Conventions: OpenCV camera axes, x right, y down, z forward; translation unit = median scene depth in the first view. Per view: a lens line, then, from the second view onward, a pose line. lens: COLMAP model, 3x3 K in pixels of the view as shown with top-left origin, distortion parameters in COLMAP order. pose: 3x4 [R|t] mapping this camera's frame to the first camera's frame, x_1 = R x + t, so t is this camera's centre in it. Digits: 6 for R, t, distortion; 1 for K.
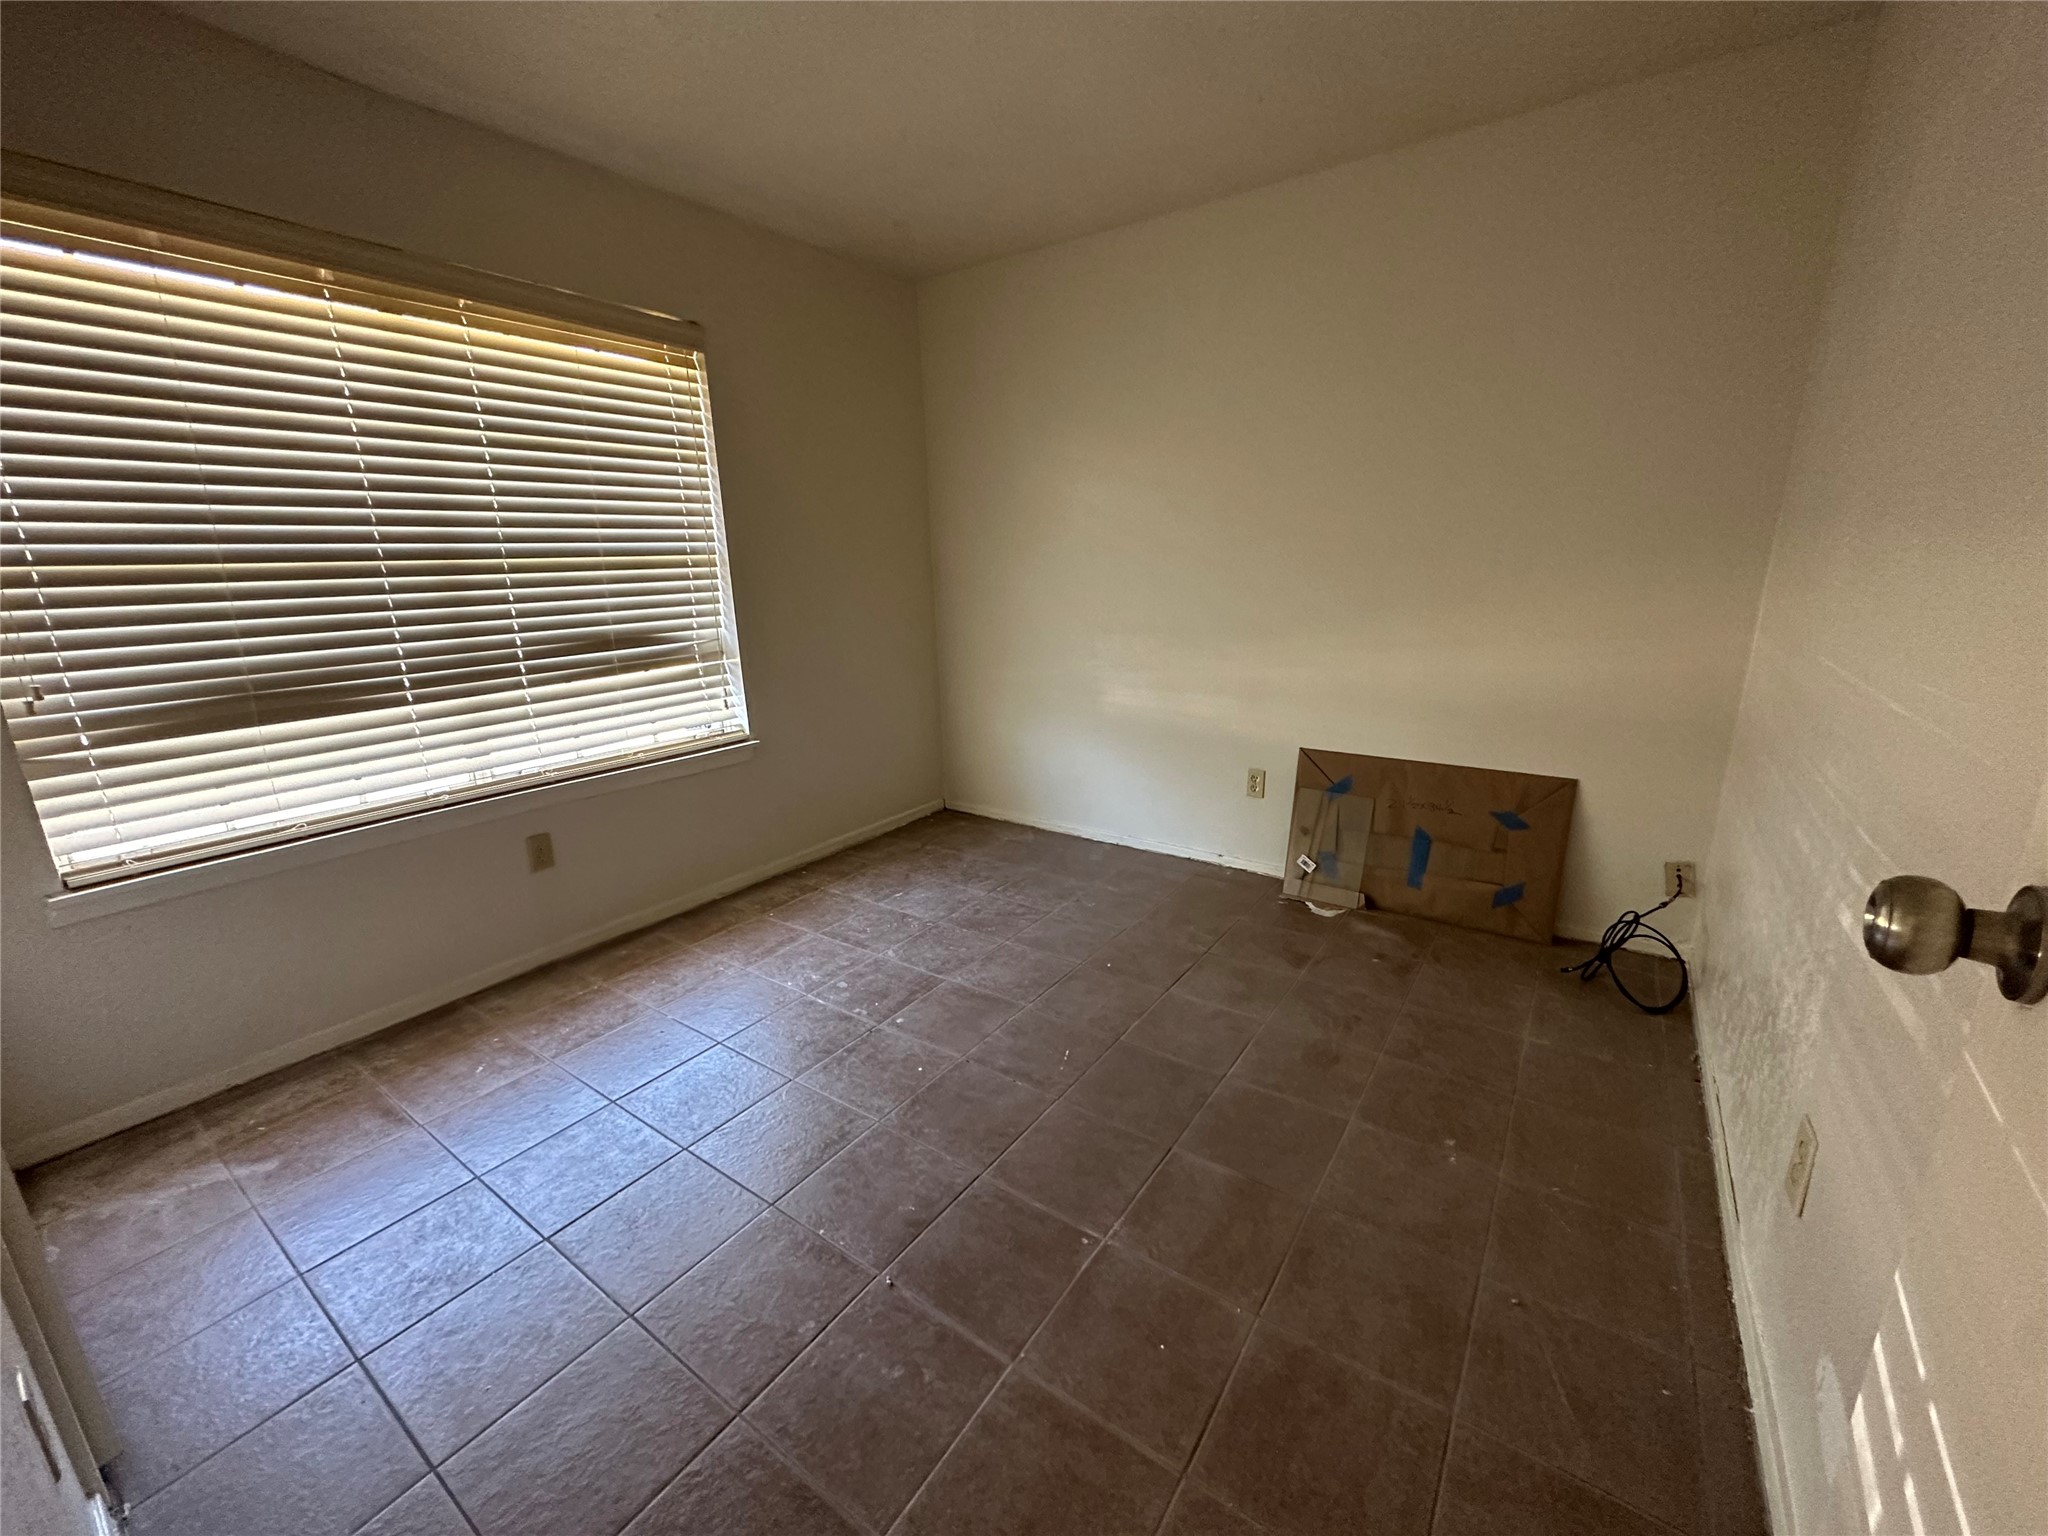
lens RADIAL K [[821.0, 0, 1022.0], [0, 821.0, 757.6], [0, 0, 1]] dist [-0.001526, -0.000451]
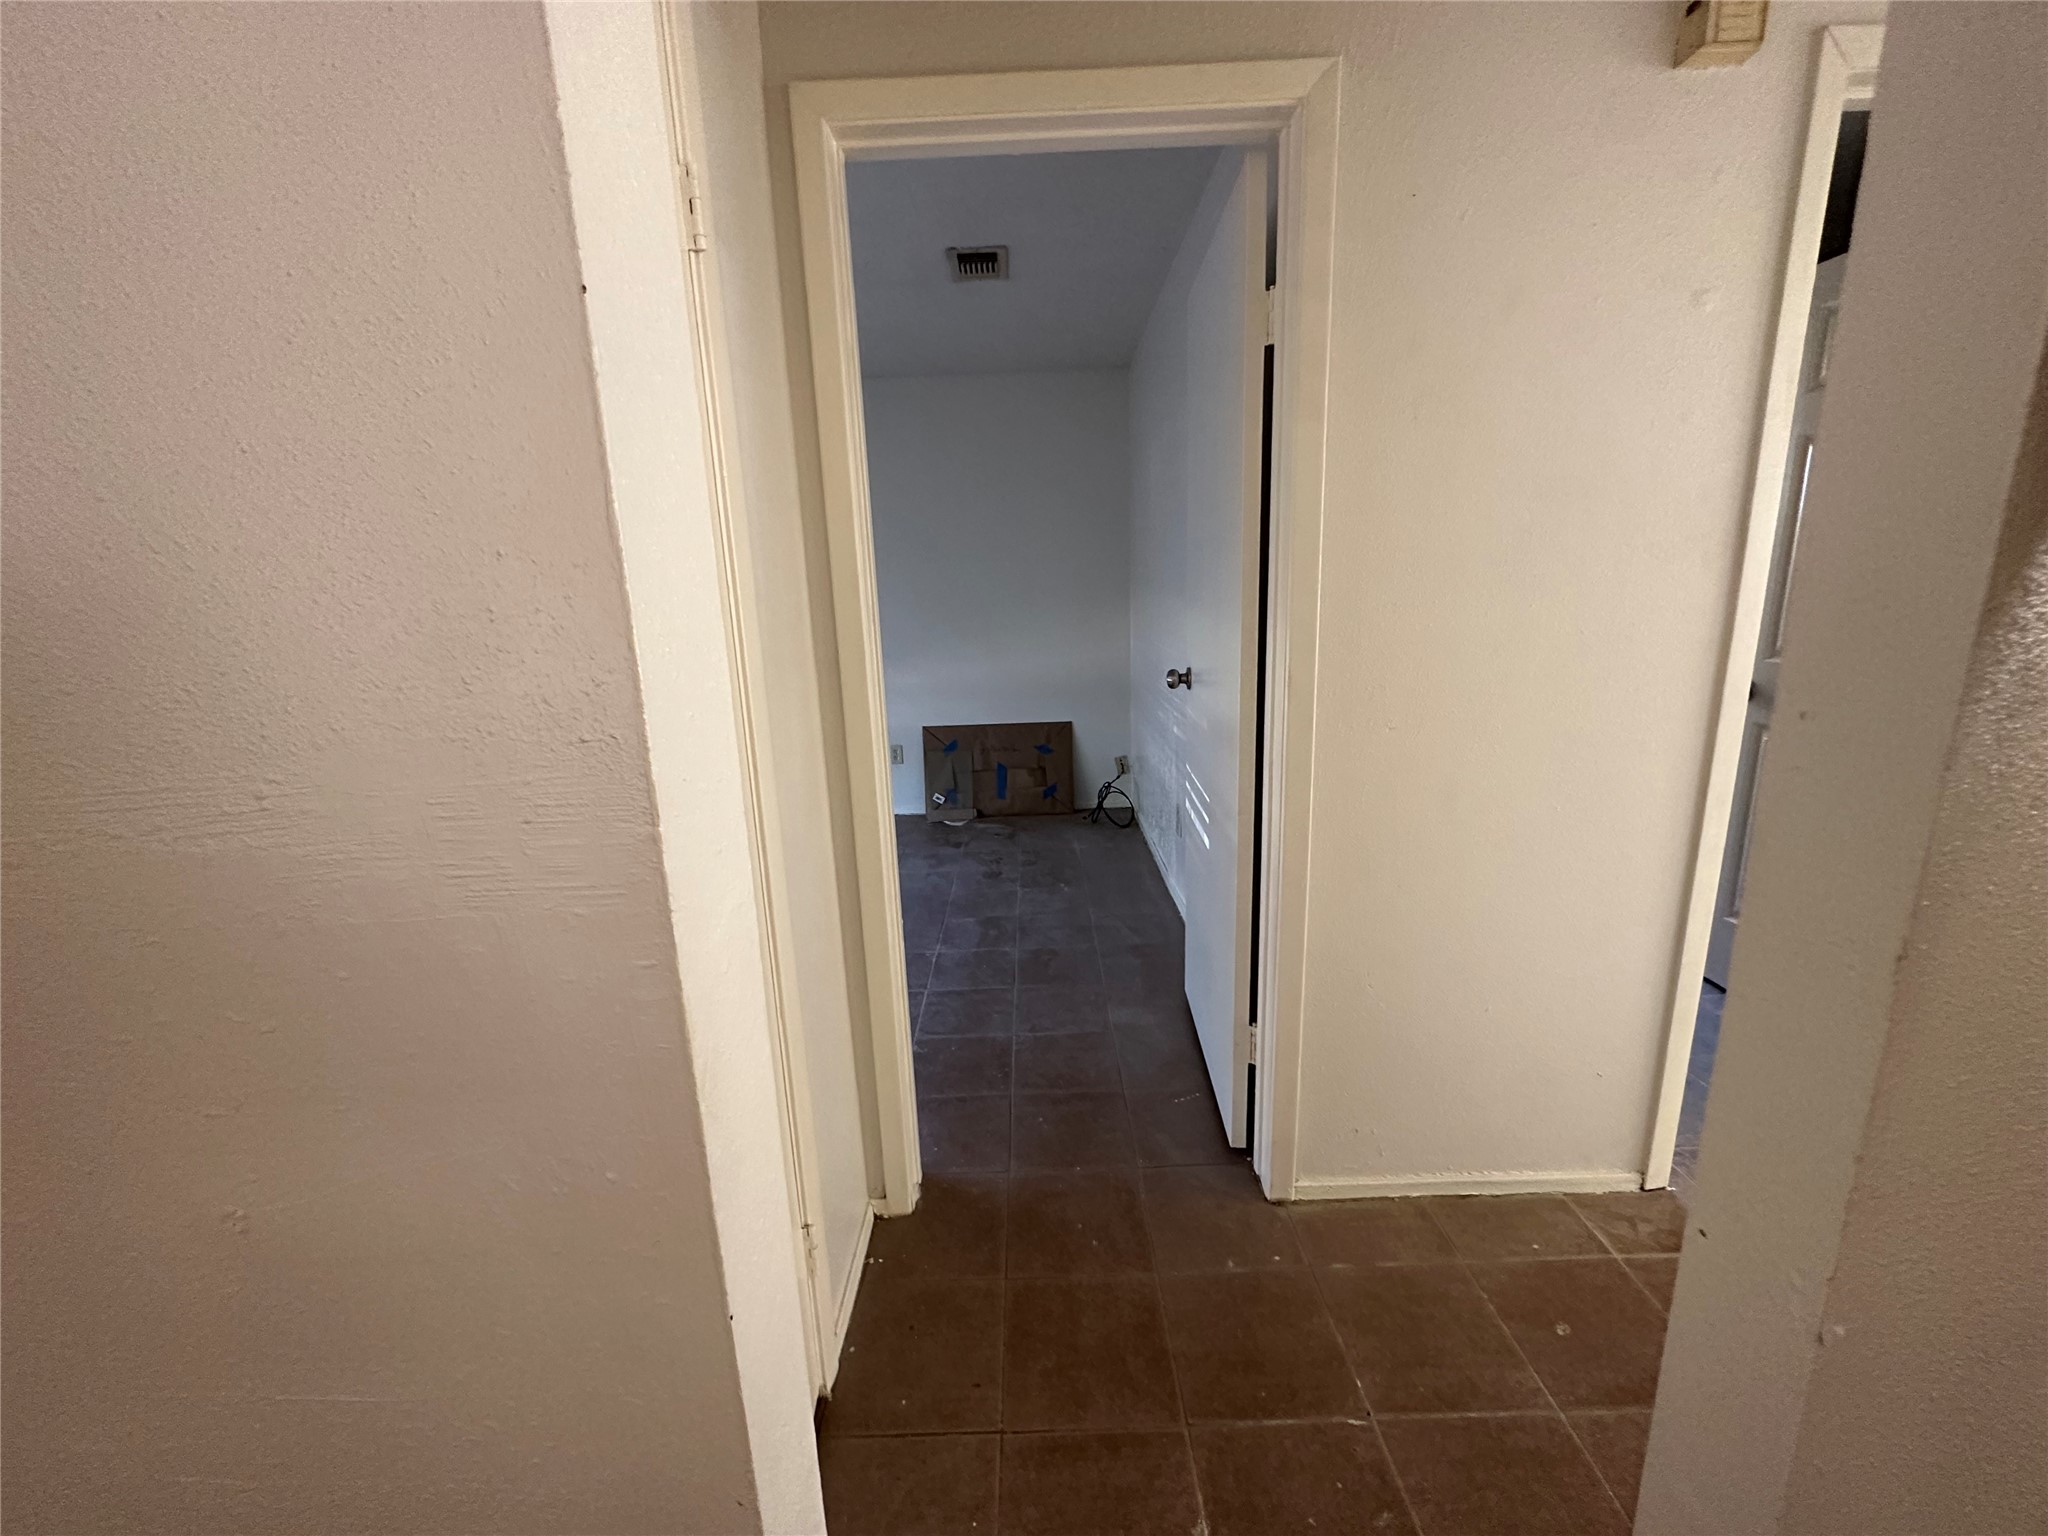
lens RADIAL K [[821.0, 0, 1023.8], [0, 821.0, 775.9], [0, 0, 1]] dist [-0.001526, -0.000451]
pose [[0.820451, -0.146110, 0.552732, -0.430790], [0.165348, 0.986118, 0.015236, 0.100396], [-0.547285, 0.078892, 0.833220, -0.451862]]
